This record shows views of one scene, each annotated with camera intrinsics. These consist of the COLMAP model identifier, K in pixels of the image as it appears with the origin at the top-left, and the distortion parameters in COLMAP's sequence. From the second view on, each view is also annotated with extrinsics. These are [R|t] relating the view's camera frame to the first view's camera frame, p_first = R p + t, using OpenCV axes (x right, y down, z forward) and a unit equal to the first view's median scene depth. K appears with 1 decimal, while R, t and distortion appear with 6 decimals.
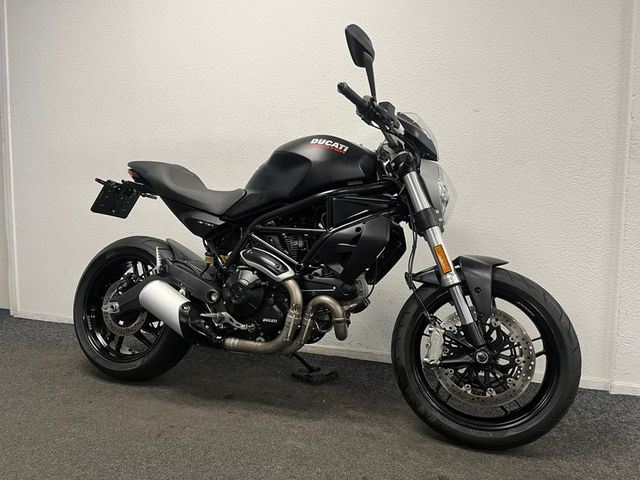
lens RADIAL K [[492.9, 0, 320.0], [0, 492.9, 240.0], [0, 0, 1]] dist [0.069868, -0.116511]
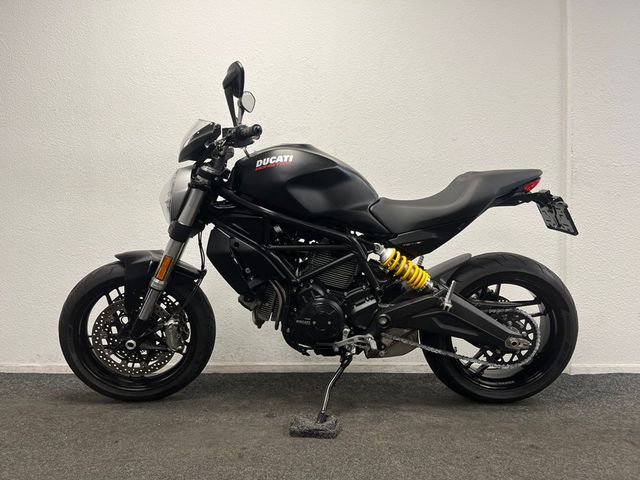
lens RADIAL K [[492.9, 0, 320.0], [0, 492.9, 240.0], [0, 0, 1]] dist [0.069868, -0.116511]
pose [[0.931666, 0.003516, 0.363298, -0.477955], [0.033405, 0.994888, -0.095297, 0.087909], [-0.361776, 0.100921, 0.926787, 0.076825]]
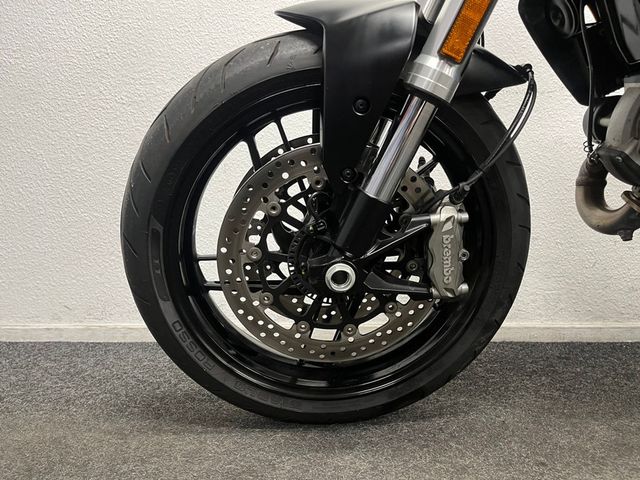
lens RADIAL K [[492.9, 0, 320.0], [0, 492.9, 240.0], [0, 0, 1]] dist [0.069868, -0.116511]
pose [[0.942866, -0.036545, 0.331162, -0.595998], [0.038258, 0.999267, 0.001347, 0.166978], [-0.330968, 0.011400, 0.943573, 0.891002]]
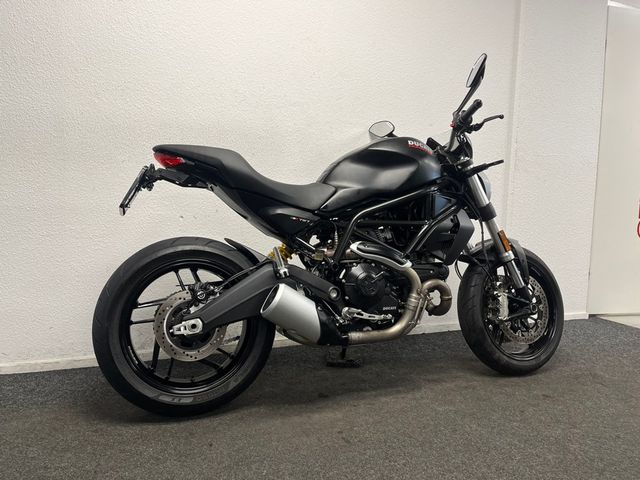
lens RADIAL K [[492.9, 0, 320.0], [0, 492.9, 240.0], [0, 0, 1]] dist [0.069868, -0.116511]
pose [[0.744032, -0.051675, 0.666142, -0.906270], [0.040374, 0.998660, 0.032375, -0.024993], [-0.666923, 0.002807, 0.745122, 0.300357]]
